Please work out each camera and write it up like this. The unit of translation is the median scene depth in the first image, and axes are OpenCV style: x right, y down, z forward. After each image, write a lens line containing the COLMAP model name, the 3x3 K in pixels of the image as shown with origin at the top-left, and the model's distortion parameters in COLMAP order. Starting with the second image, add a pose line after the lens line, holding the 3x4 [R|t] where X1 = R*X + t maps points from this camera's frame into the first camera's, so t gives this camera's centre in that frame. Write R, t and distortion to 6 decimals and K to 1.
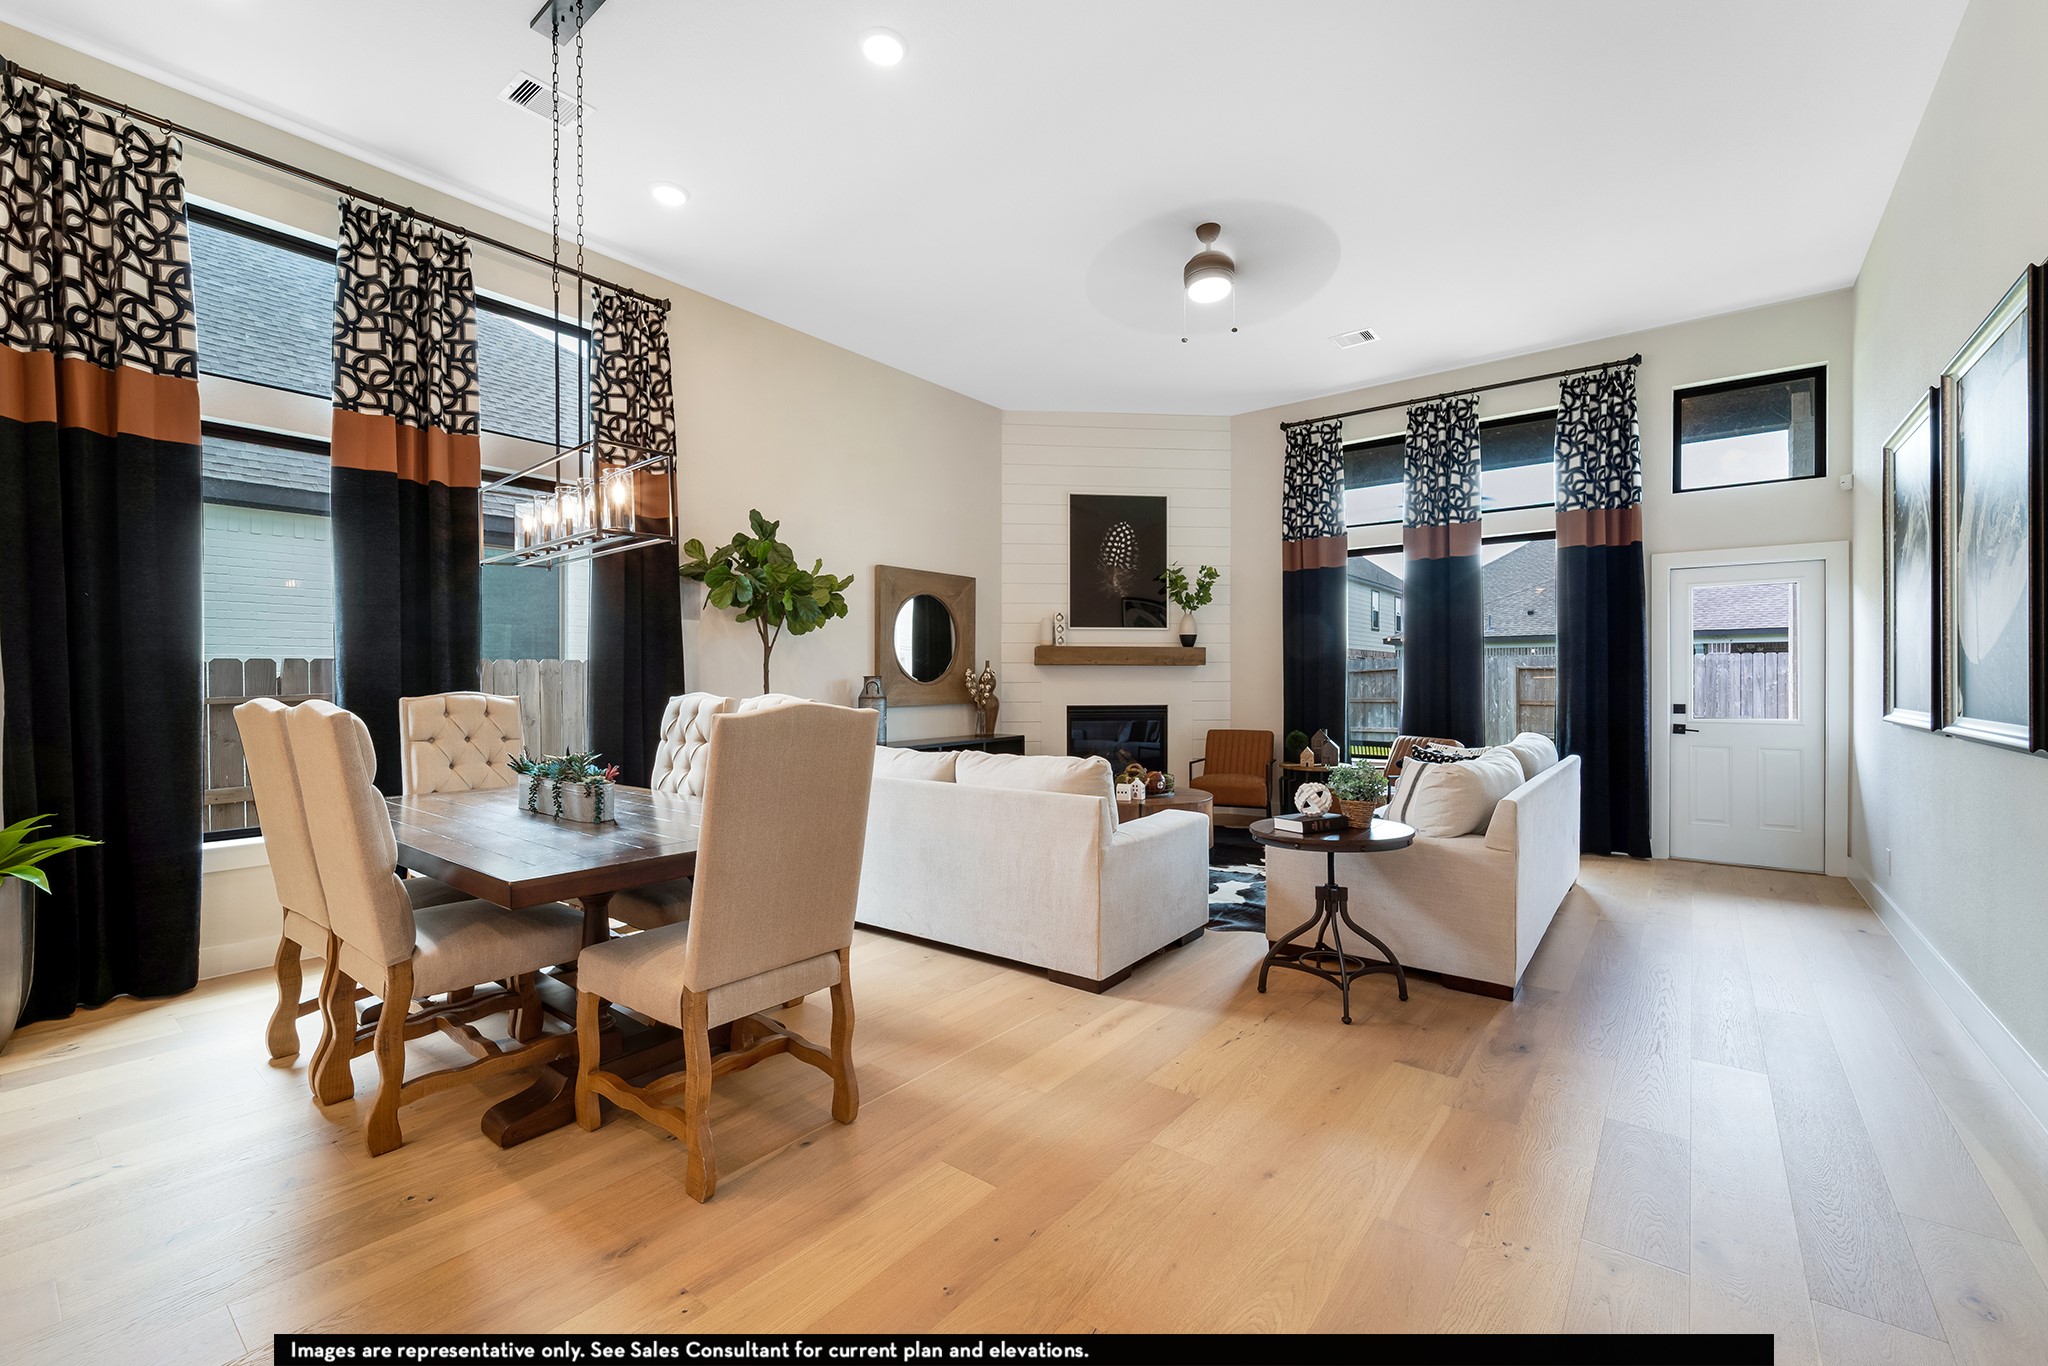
lens RADIAL K [[840.4, 0, 1024.0], [0, 840.4, 683.0], [0, 0, 1]] dist [-0.001203, -0.000165]
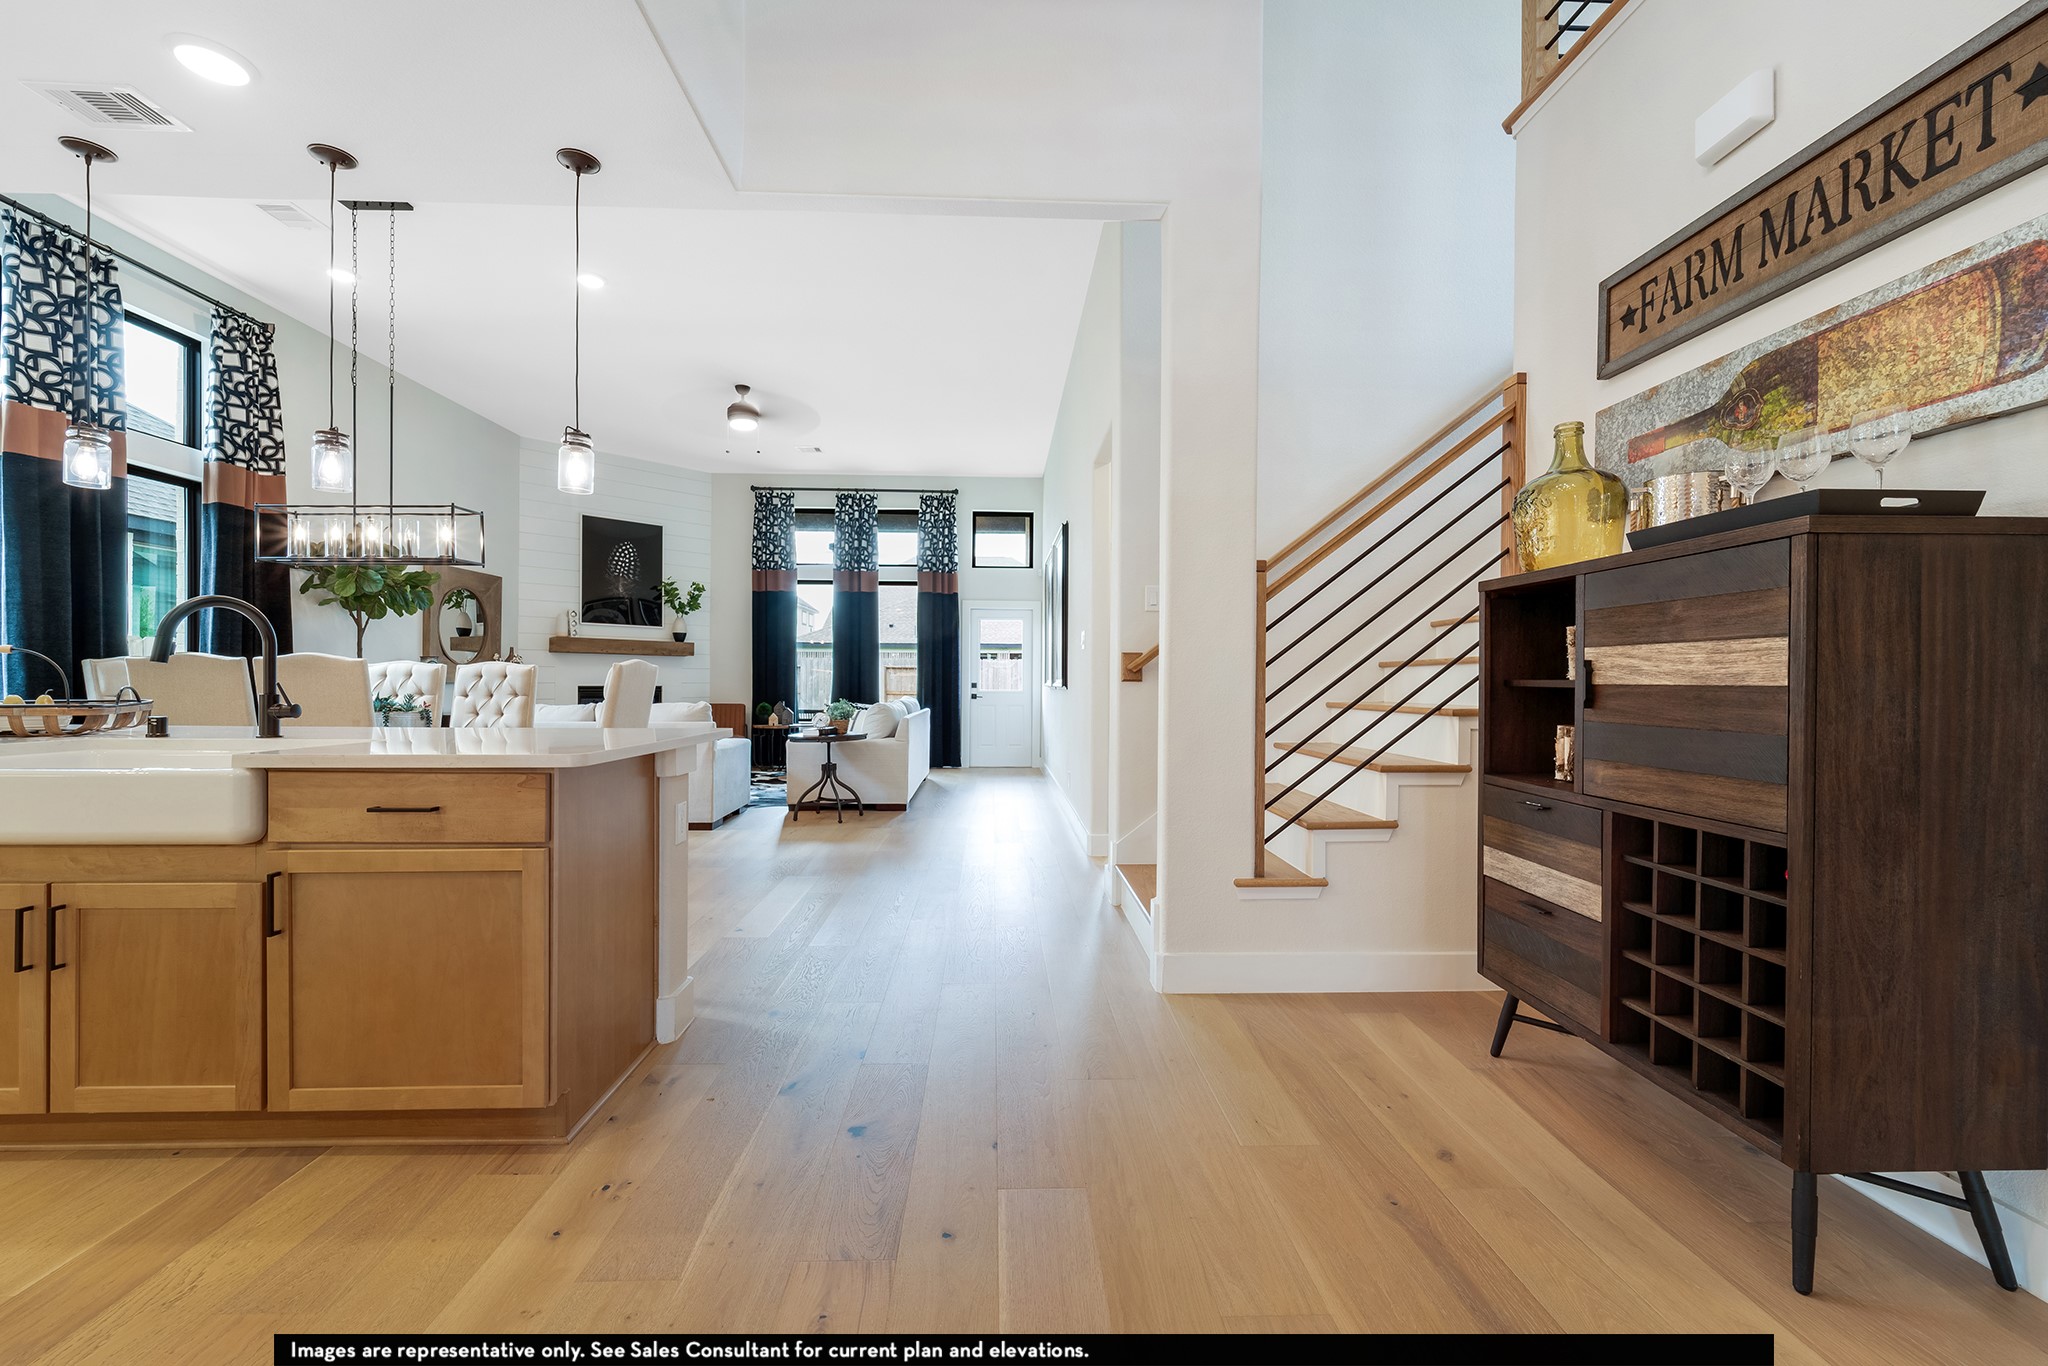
lens RADIAL K [[840.4, 0, 1024.0], [0, 840.4, 683.0], [0, 0, 1]] dist [-0.001203, -0.000165]
pose [[0.761387, 0.005408, 0.648275, -0.360379], [-0.004019, 0.999985, -0.003622, 0.034802], [-0.648285, 0.000152, 0.761398, -0.516243]]
